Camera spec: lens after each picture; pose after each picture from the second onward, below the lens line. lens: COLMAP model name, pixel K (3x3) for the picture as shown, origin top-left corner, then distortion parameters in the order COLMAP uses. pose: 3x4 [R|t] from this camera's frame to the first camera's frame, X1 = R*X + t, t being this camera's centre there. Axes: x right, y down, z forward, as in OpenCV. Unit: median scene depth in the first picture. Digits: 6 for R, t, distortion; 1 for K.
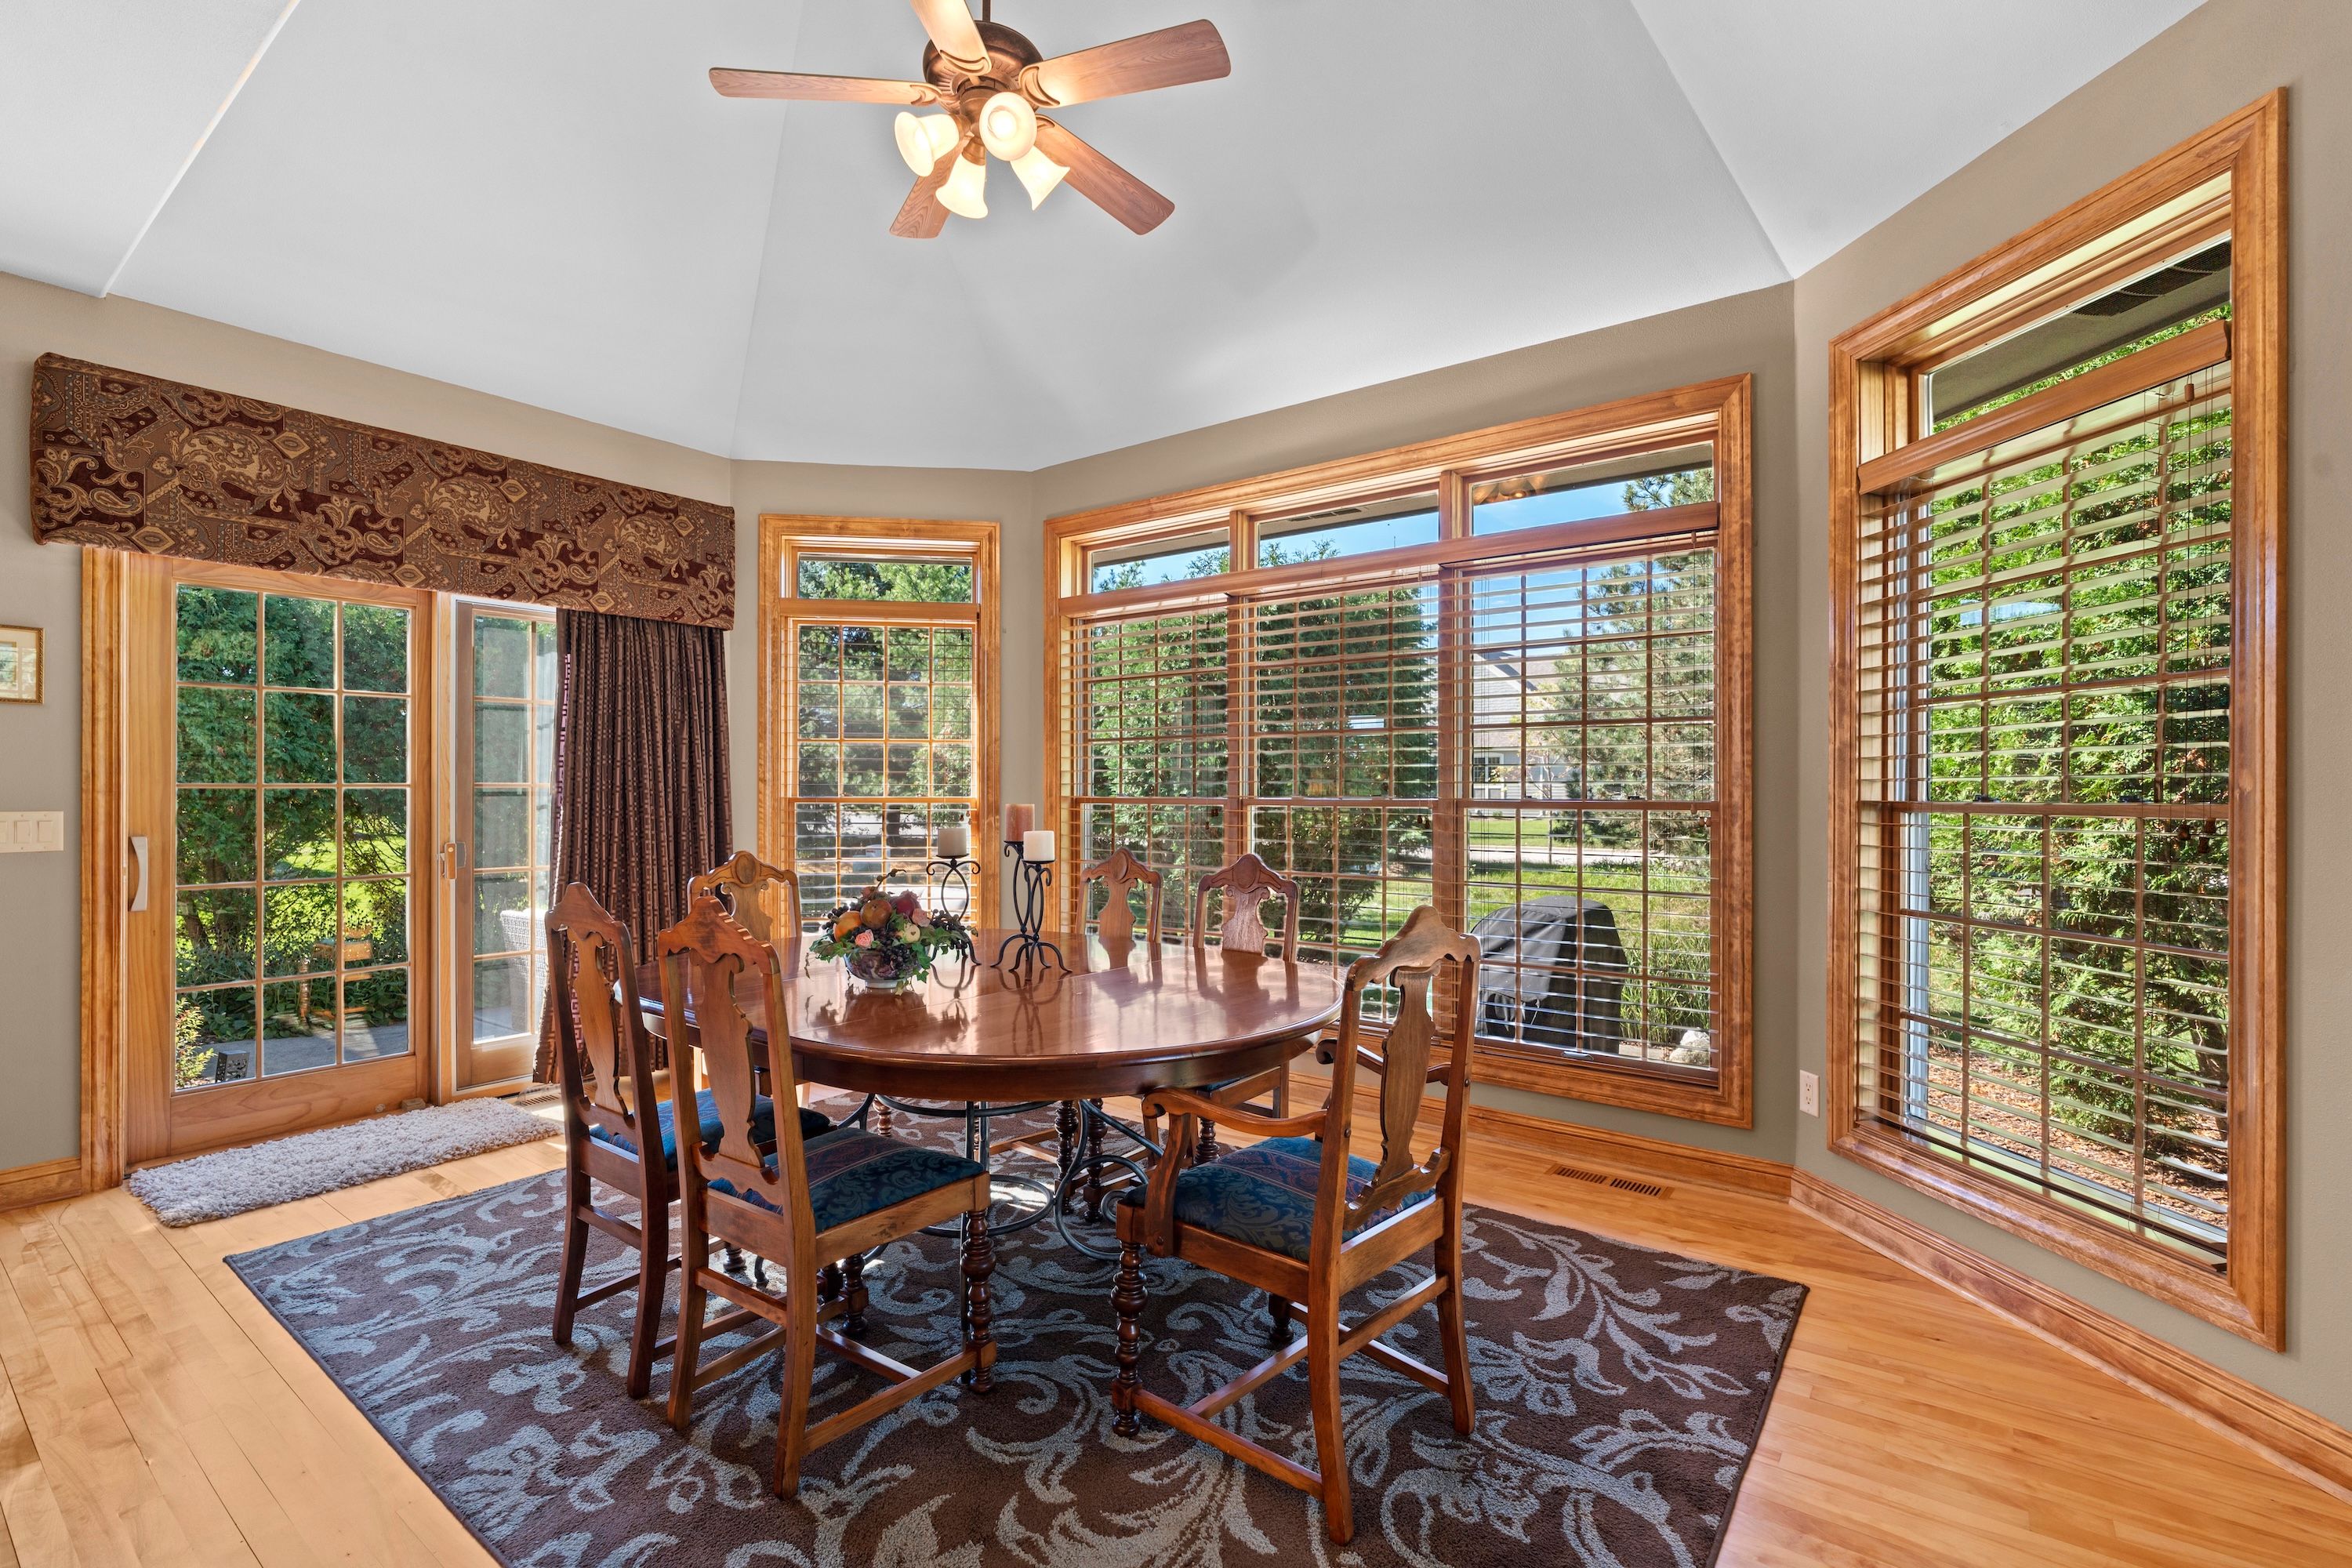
lens RADIAL K [[1060.8, 0, 1177.4], [0, 1060.8, 781.2], [0, 0, 1]] dist [-0.001640, 0.000376]
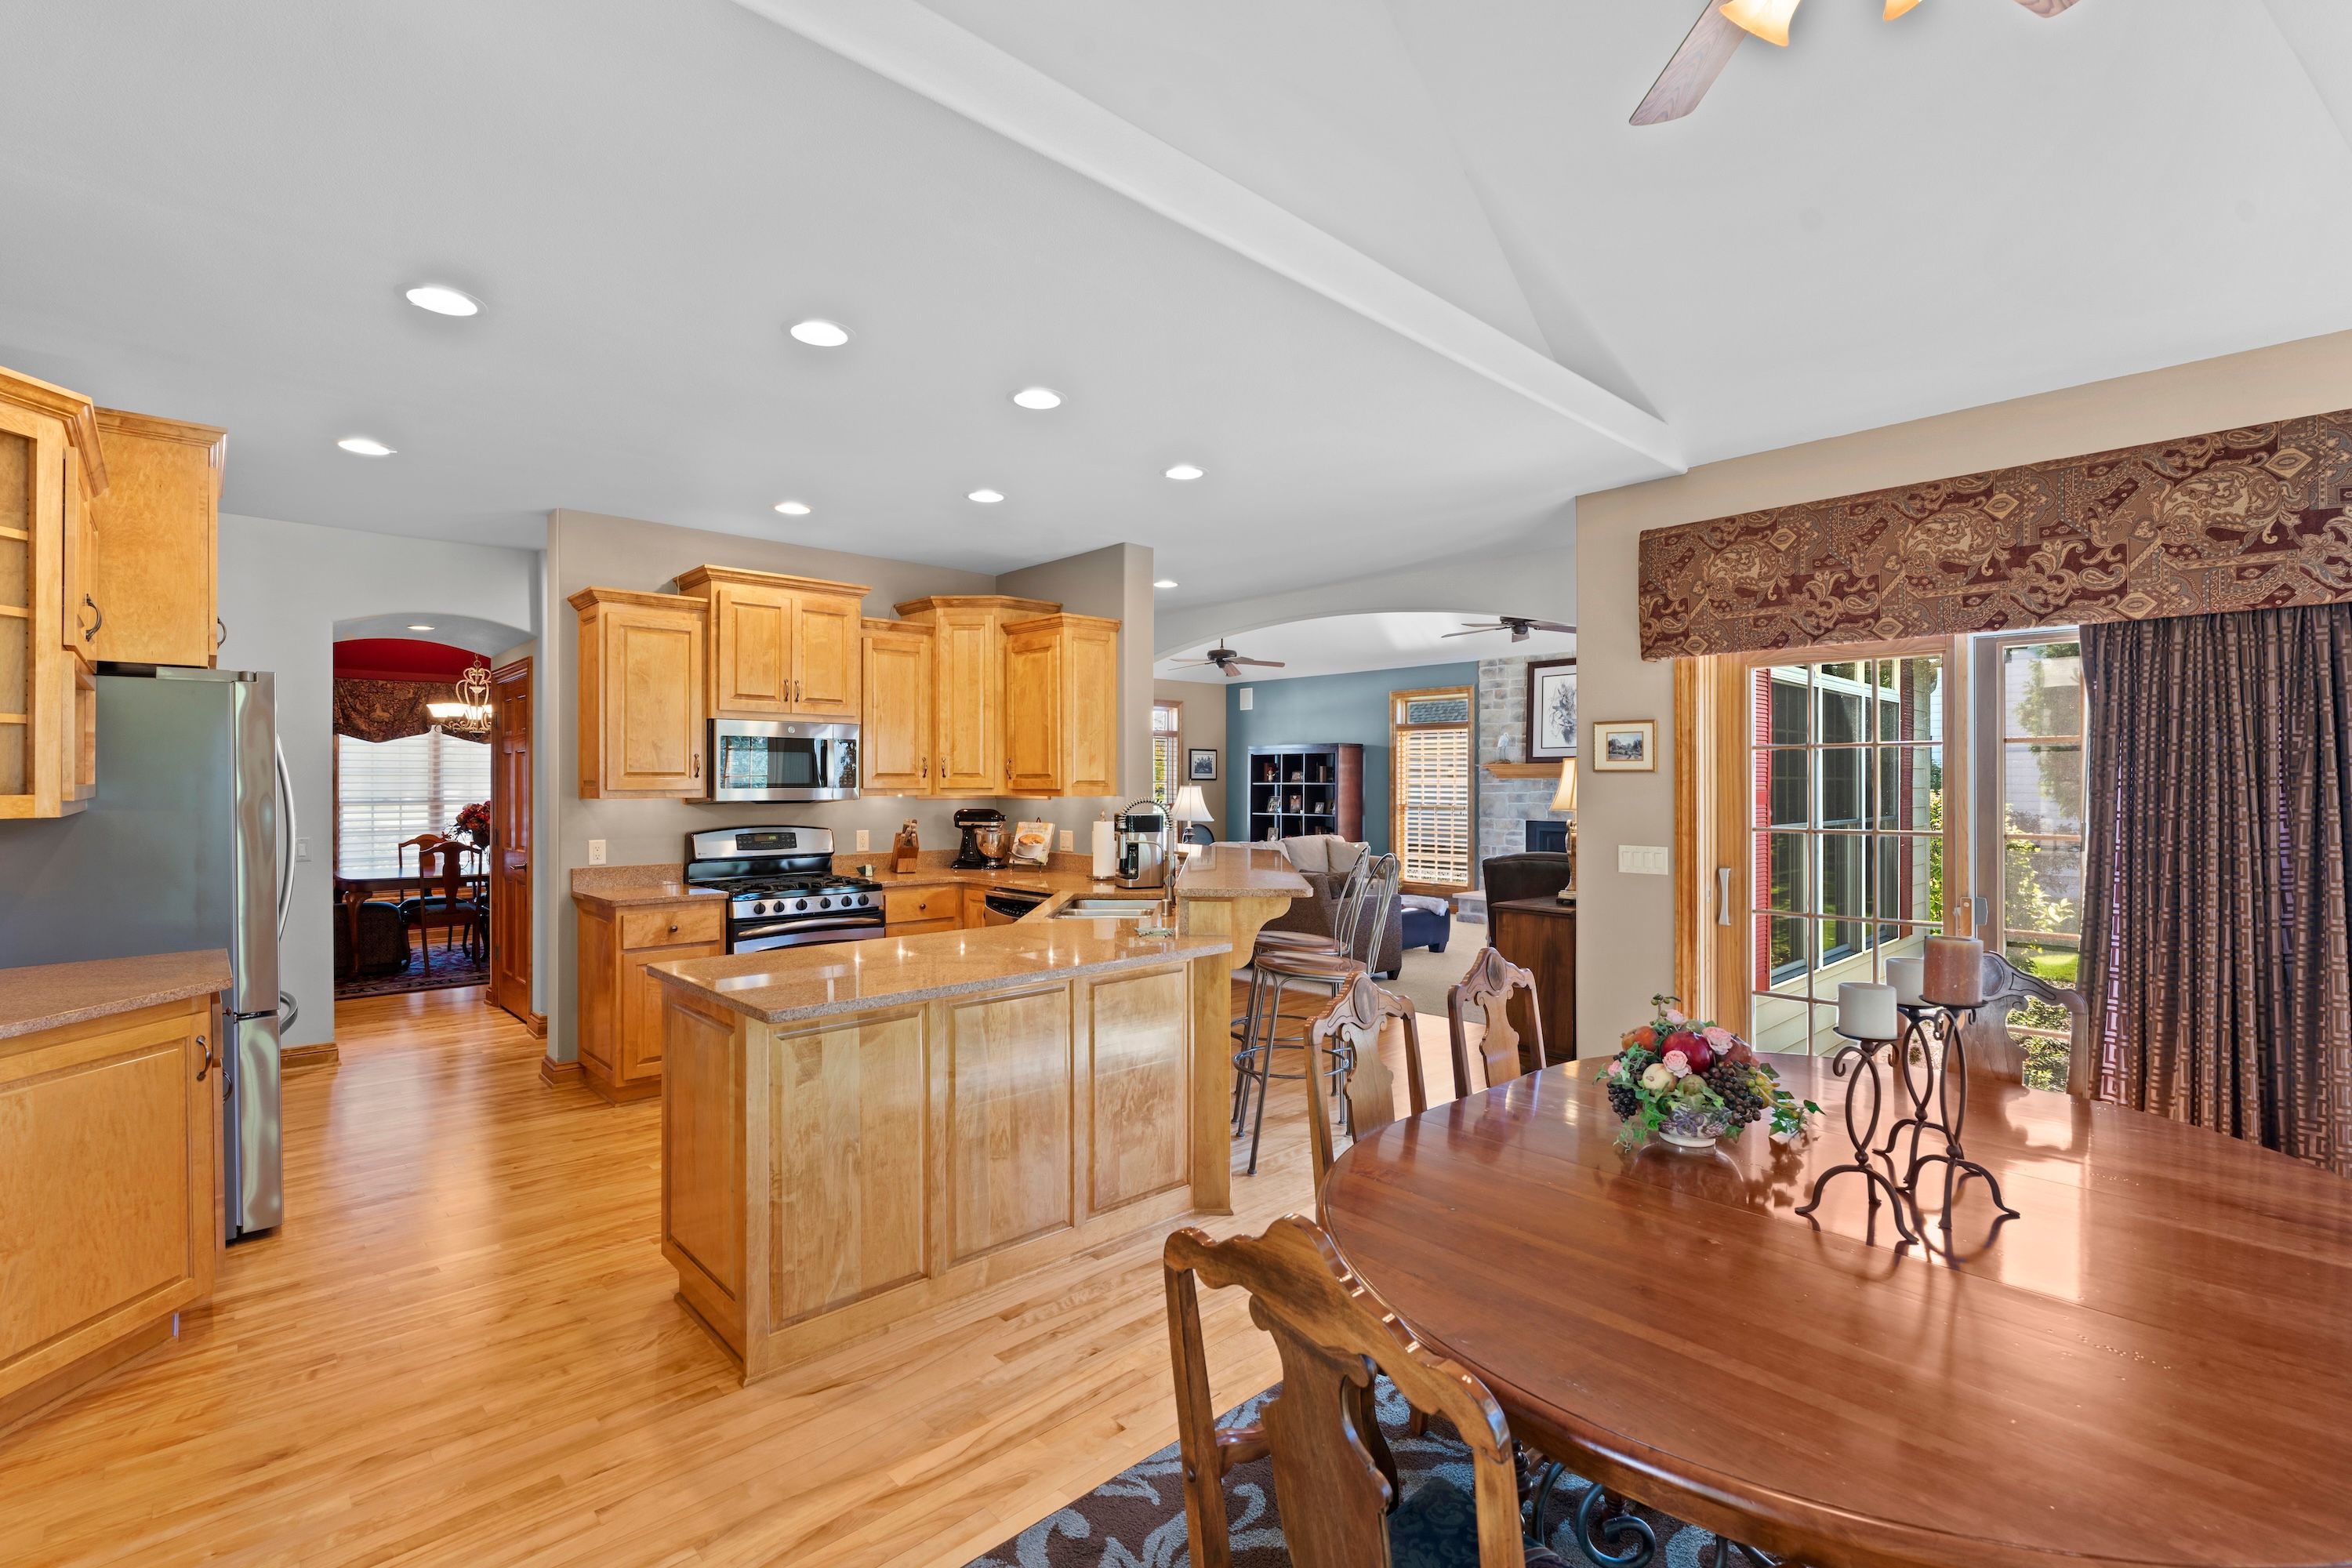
lens RADIAL K [[1060.8, 0, 1177.4], [0, 1060.8, 781.2], [0, 0, 1]] dist [-0.001640, 0.000376]
pose [[-0.172142, -0.002156, -0.985070, 0.435118], [0.009378, 0.999949, -0.003828, -0.058054], [0.985028, -0.009897, -0.172113, 0.572989]]
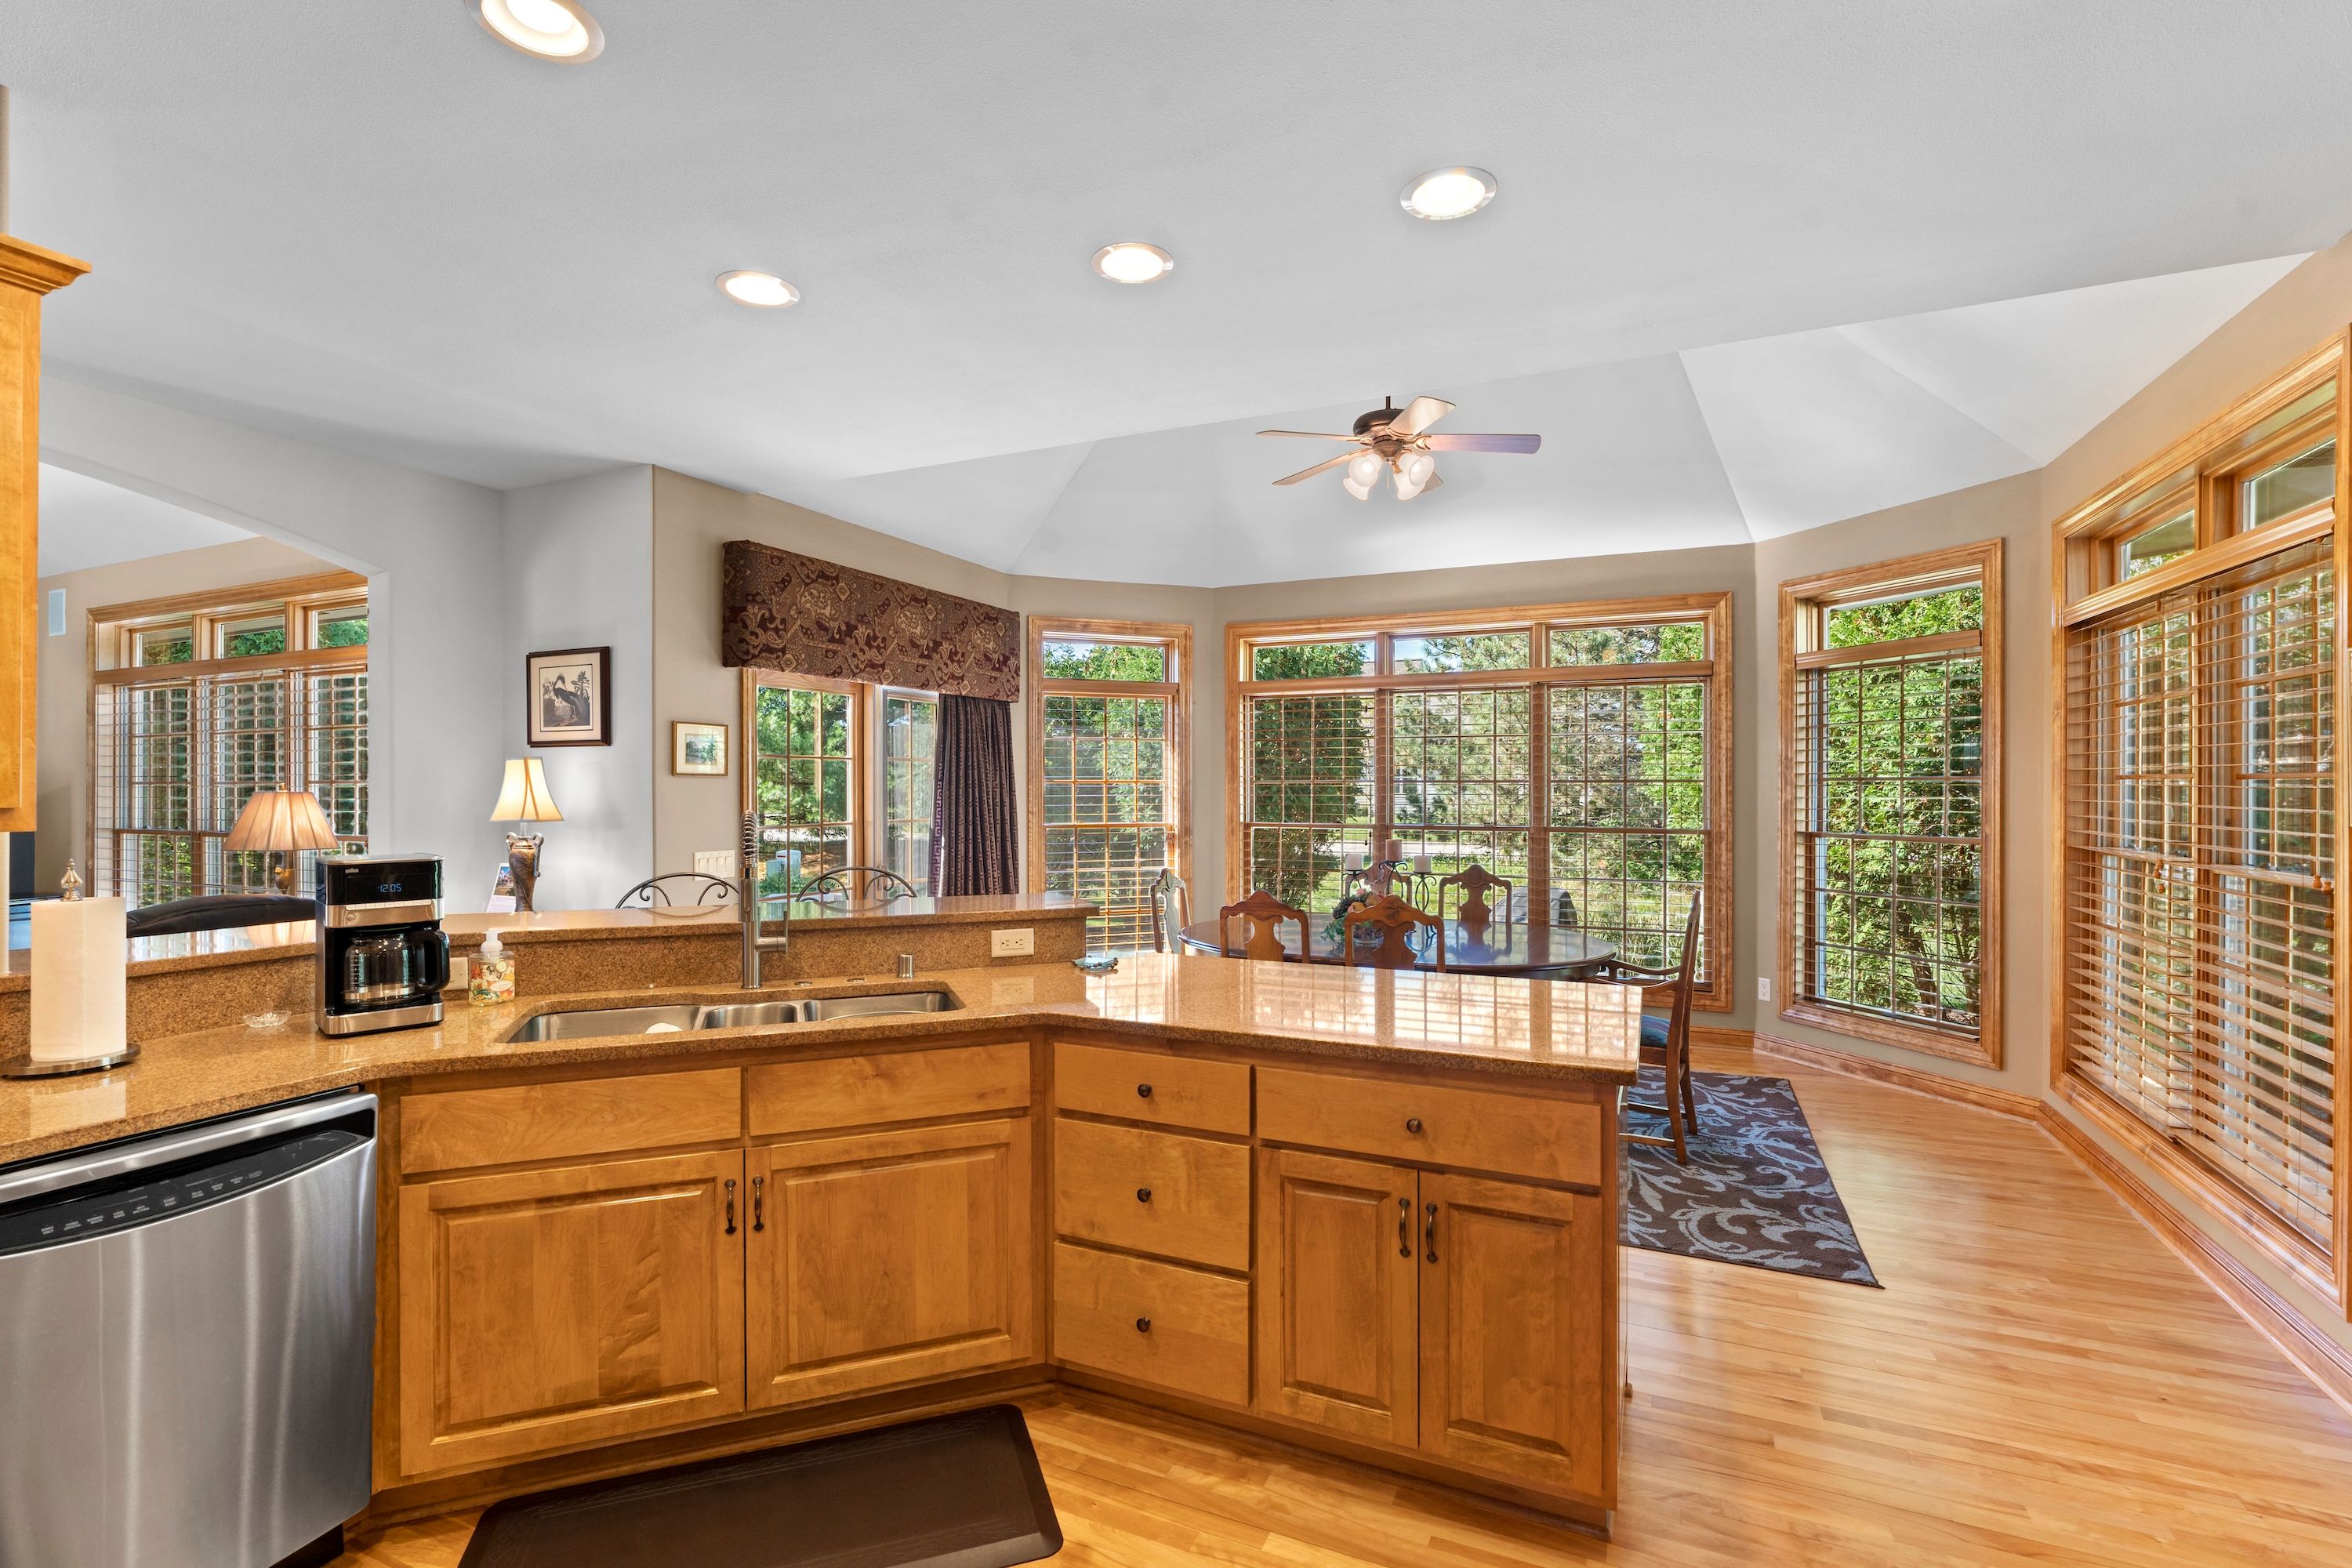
lens RADIAL K [[1060.8, 0, 1177.4], [0, 1060.8, 781.2], [0, 0, 1]] dist [-0.001640, 0.000376]
pose [[0.976121, -0.000471, 0.217228, -0.739464], [-0.000556, 0.999989, 0.004666, -0.069616], [-0.217228, -0.004675, 0.976110, -0.531161]]
